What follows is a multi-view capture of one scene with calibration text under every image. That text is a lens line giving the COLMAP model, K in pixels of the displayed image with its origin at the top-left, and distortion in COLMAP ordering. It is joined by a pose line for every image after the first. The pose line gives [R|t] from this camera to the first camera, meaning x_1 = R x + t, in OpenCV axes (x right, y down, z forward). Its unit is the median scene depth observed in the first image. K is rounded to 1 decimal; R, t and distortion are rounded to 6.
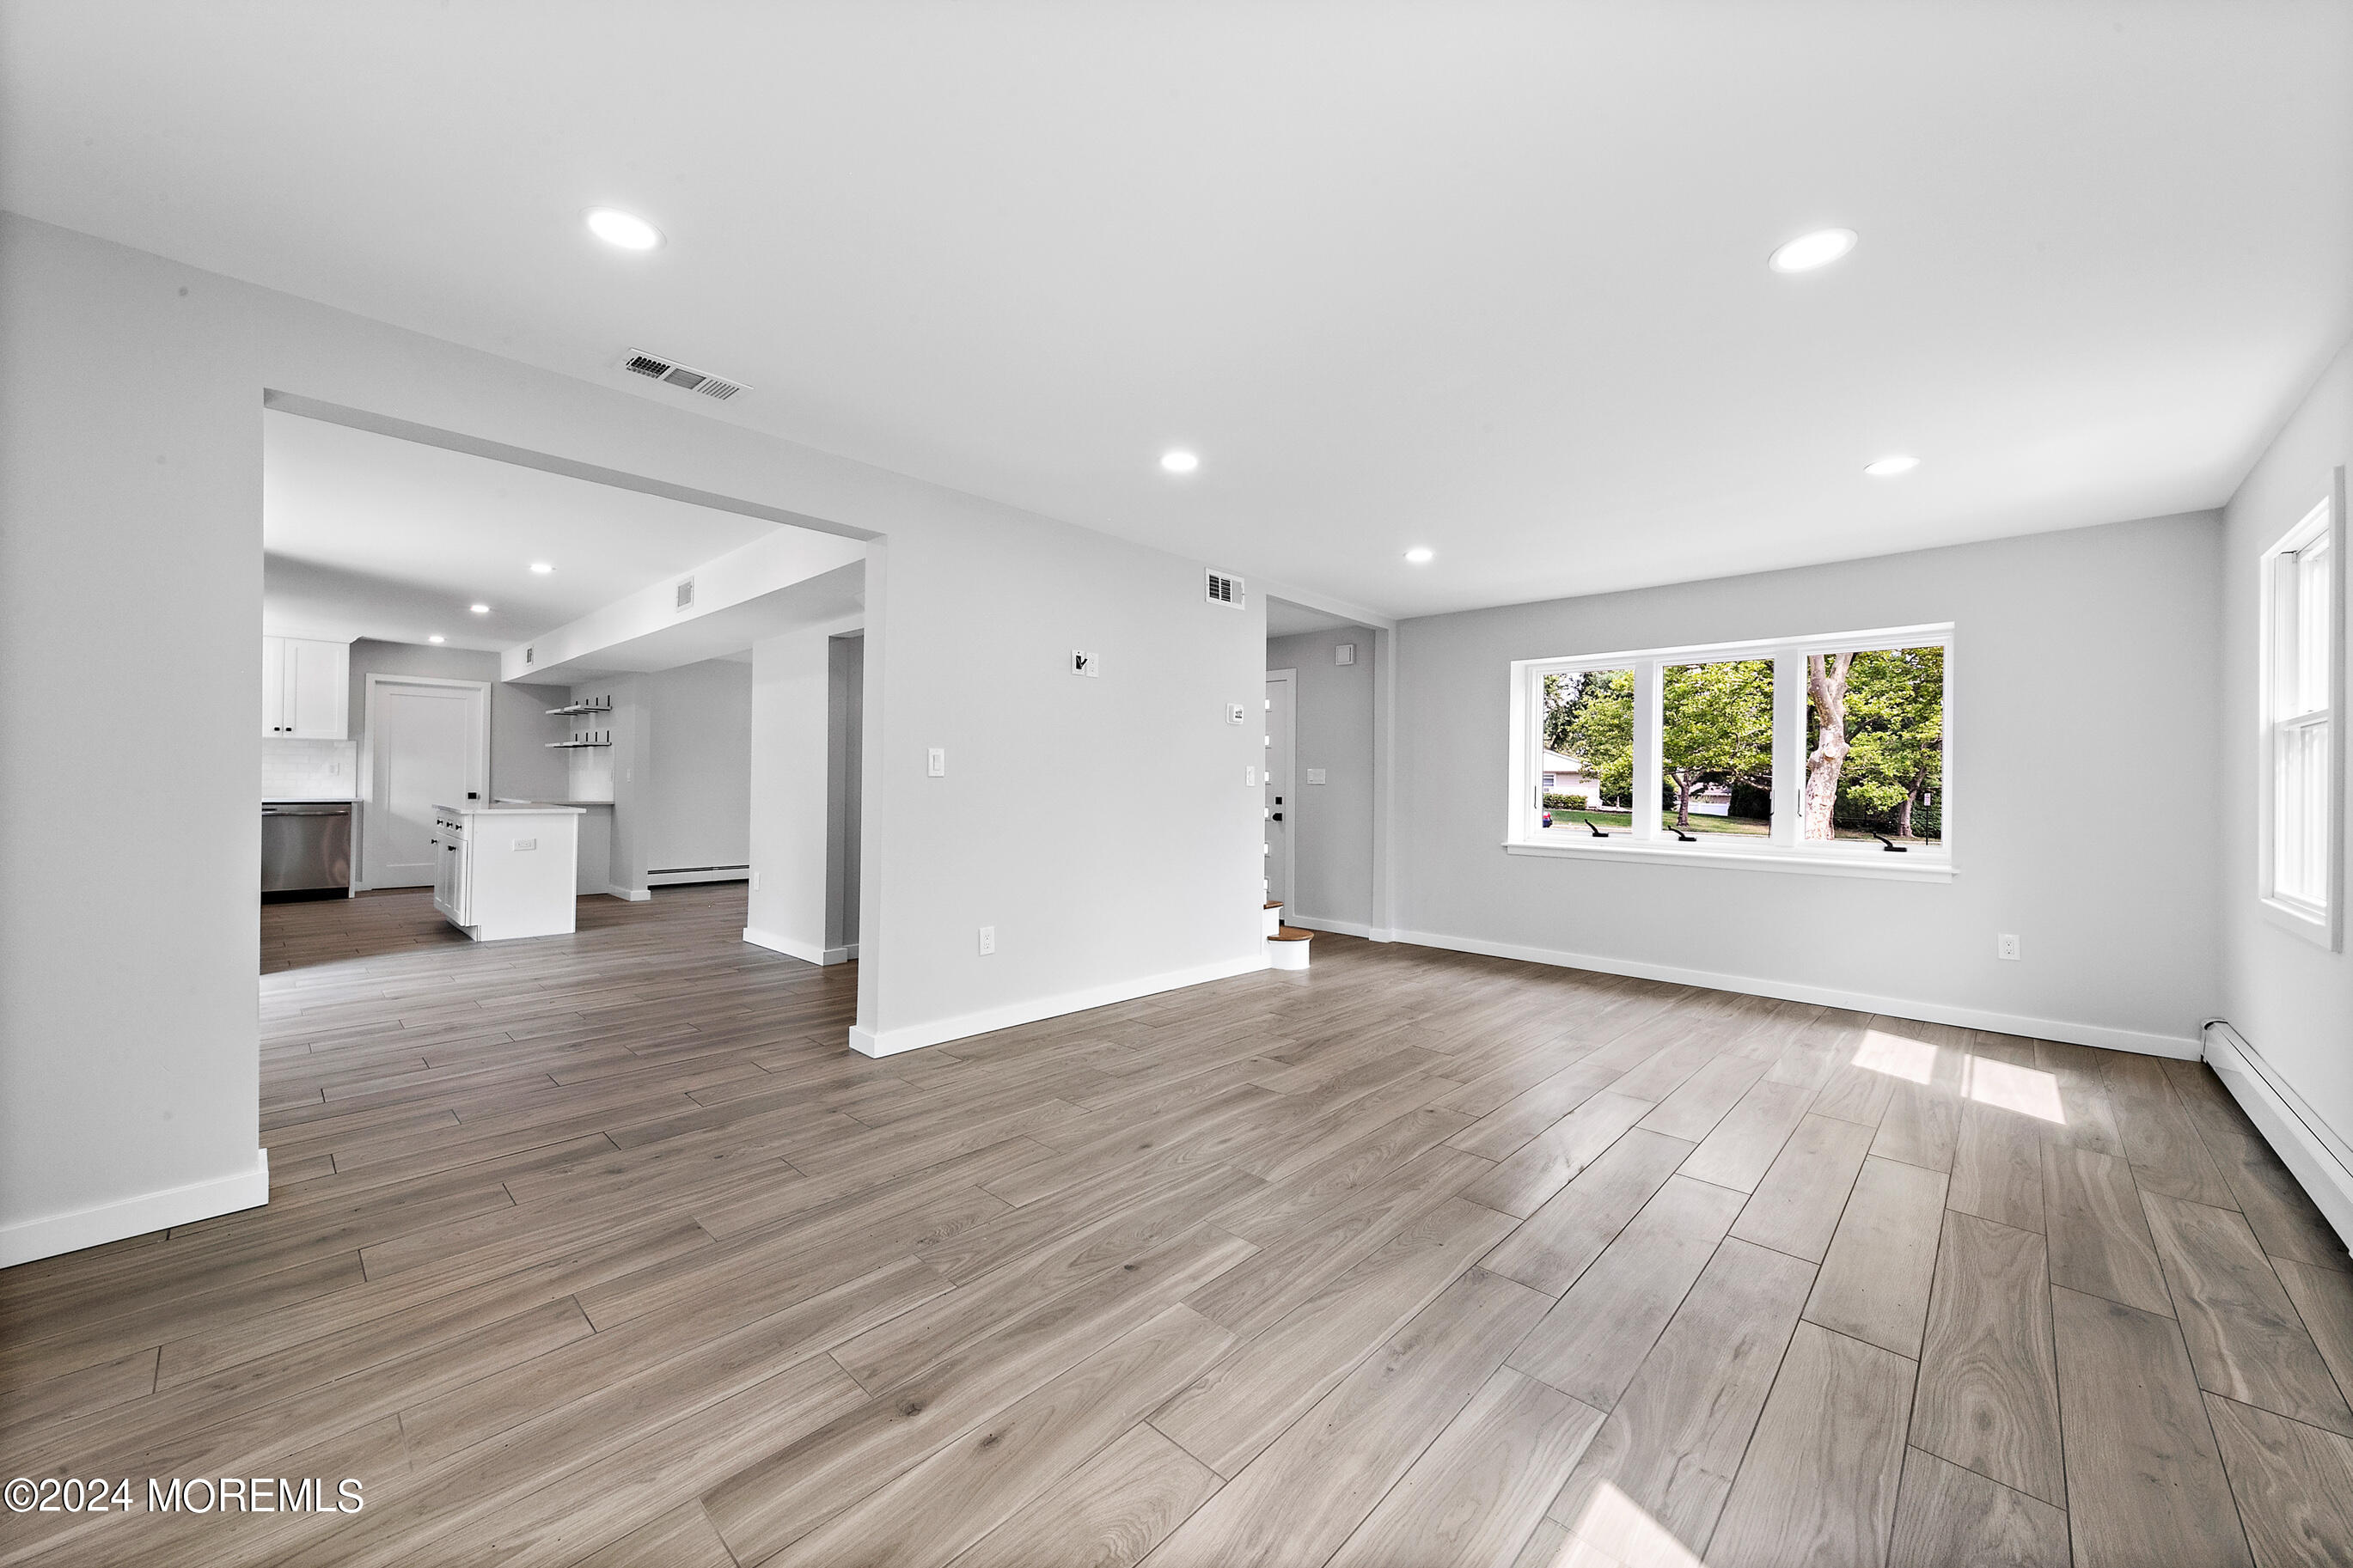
lens RADIAL K [[873.7, 0, 1176.0], [0, 873.7, 789.2], [0, 0, 1]] dist [0.009058, -0.000197]
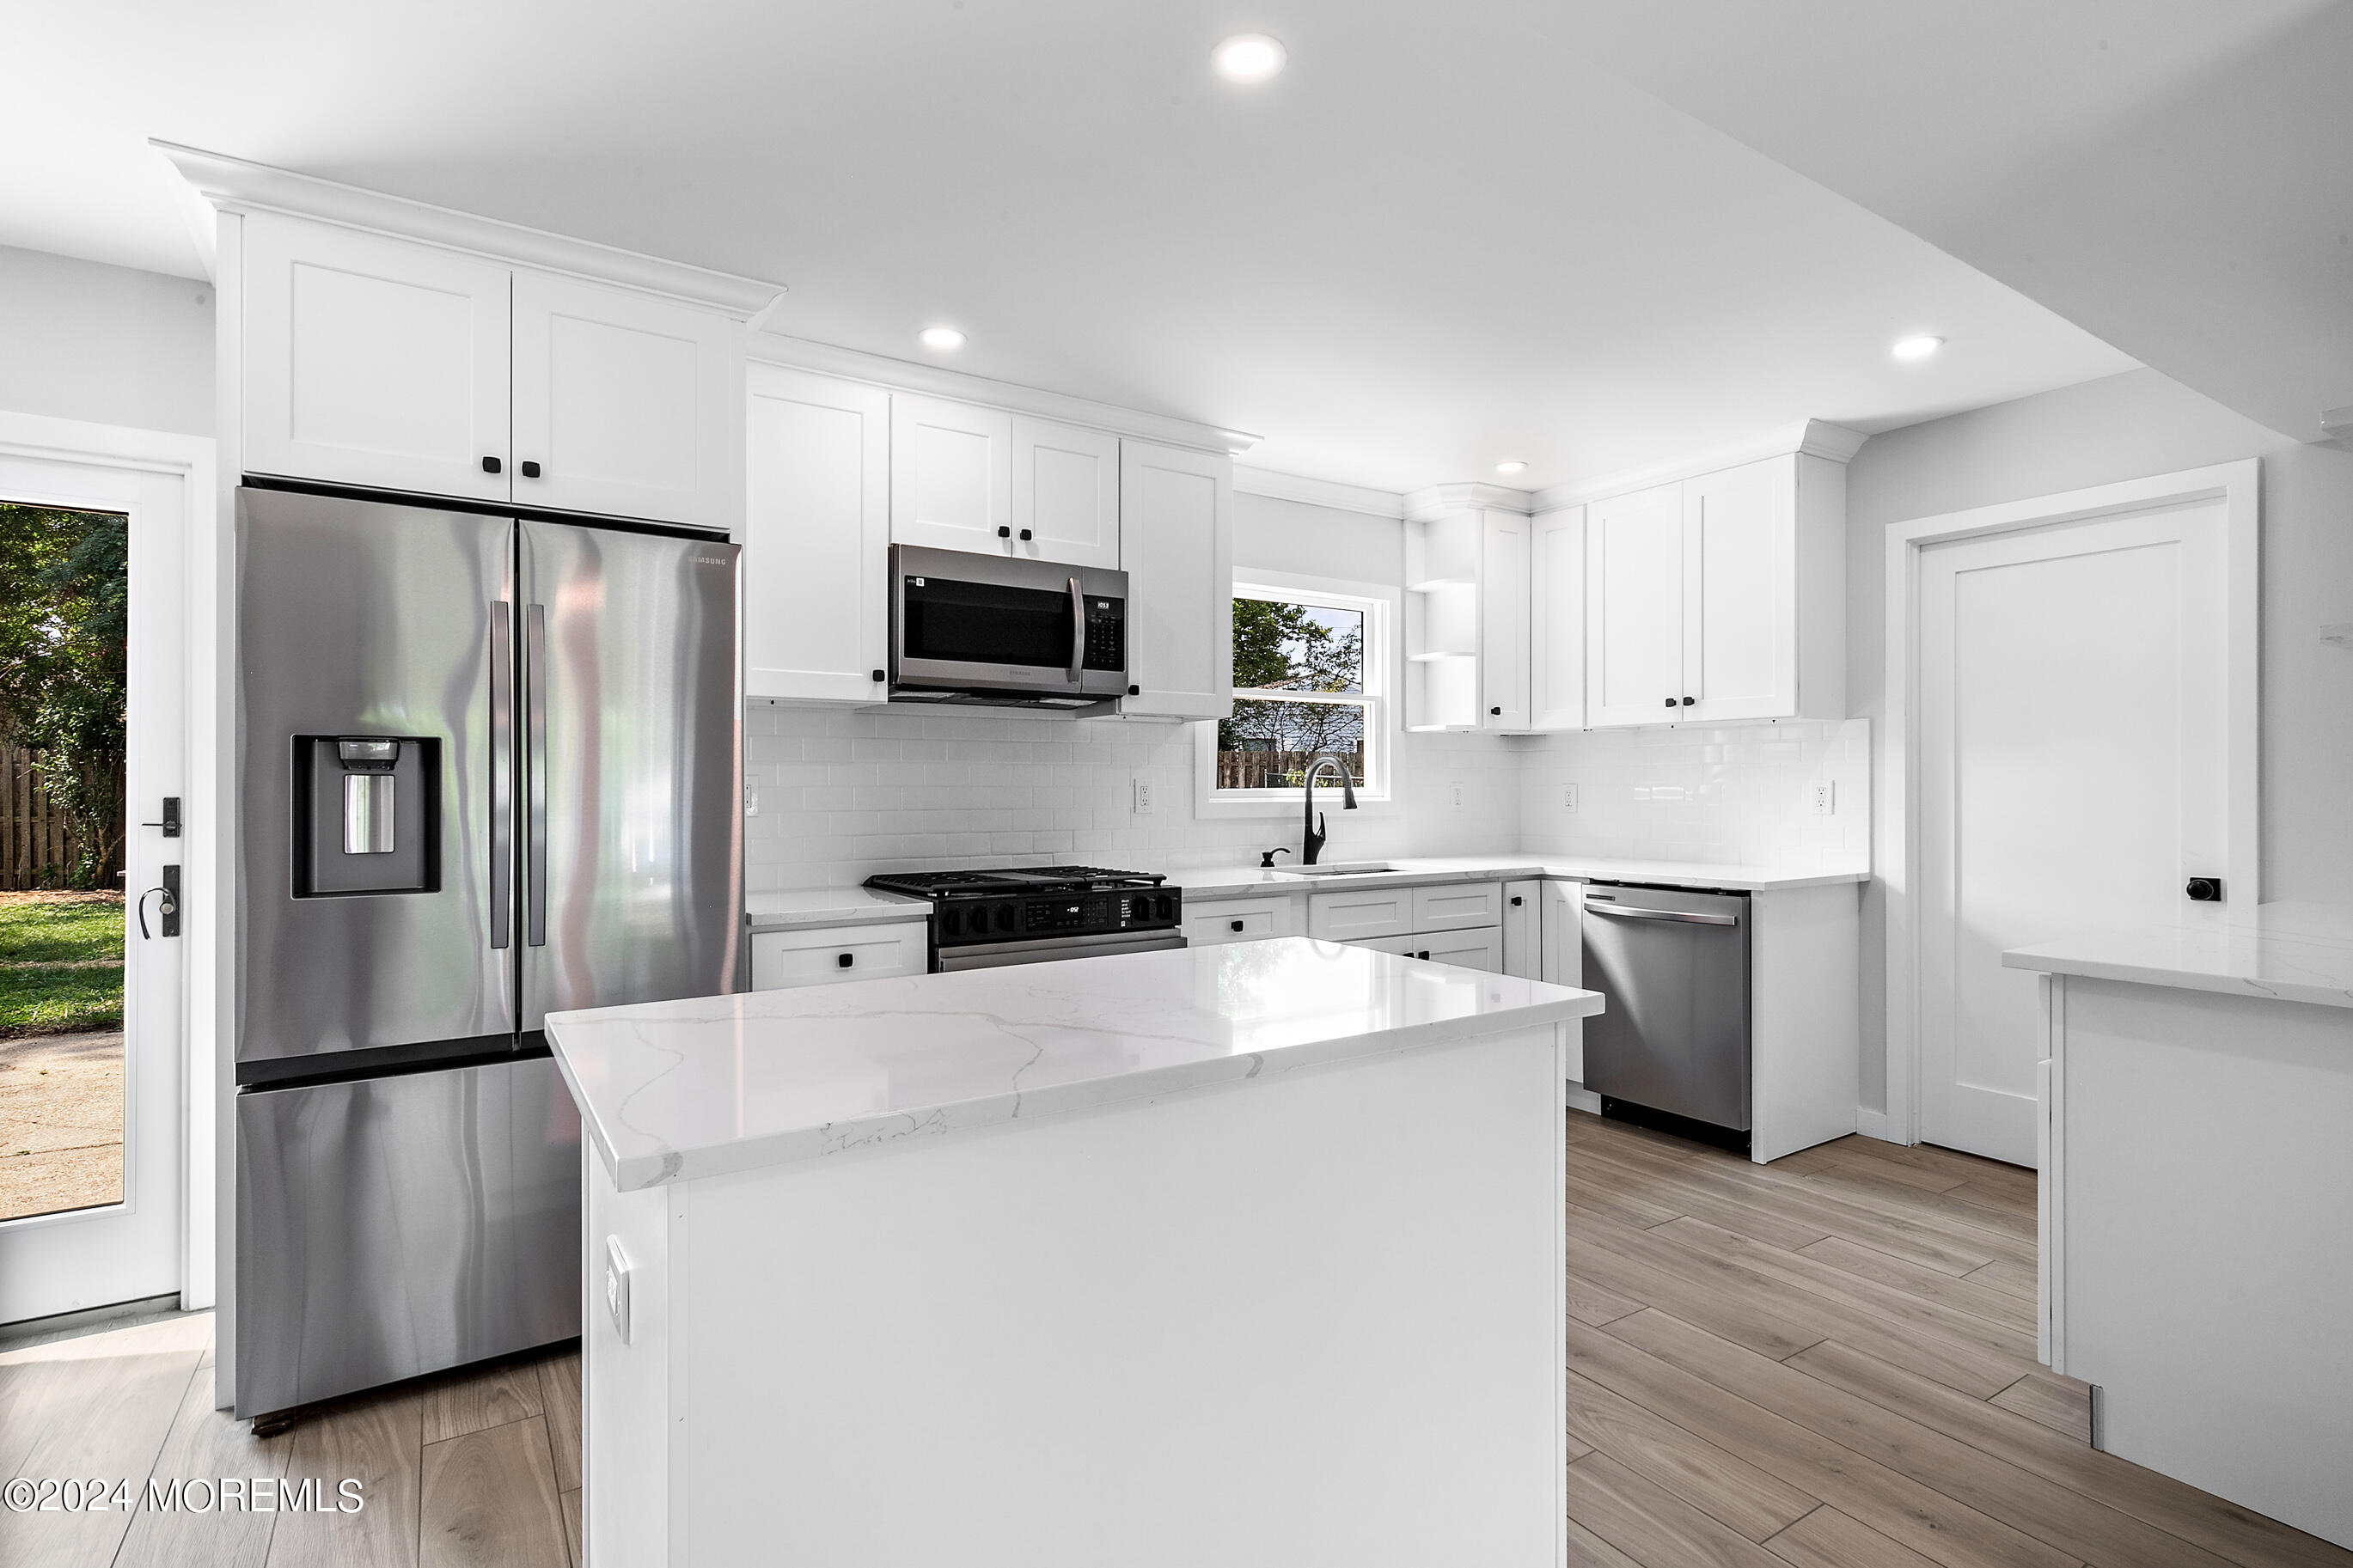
lens RADIAL K [[1133.1, 0, 1176.5], [0, 1133.1, 785.8], [0, 0, 1]] dist [0.004046, 0.000275]
pose [[-0.235527, -0.011968, -0.971794, -0.413714], [-0.004861, 0.999926, -0.011136, -0.020352], [0.971856, 0.002101, -0.235567, 0.836062]]
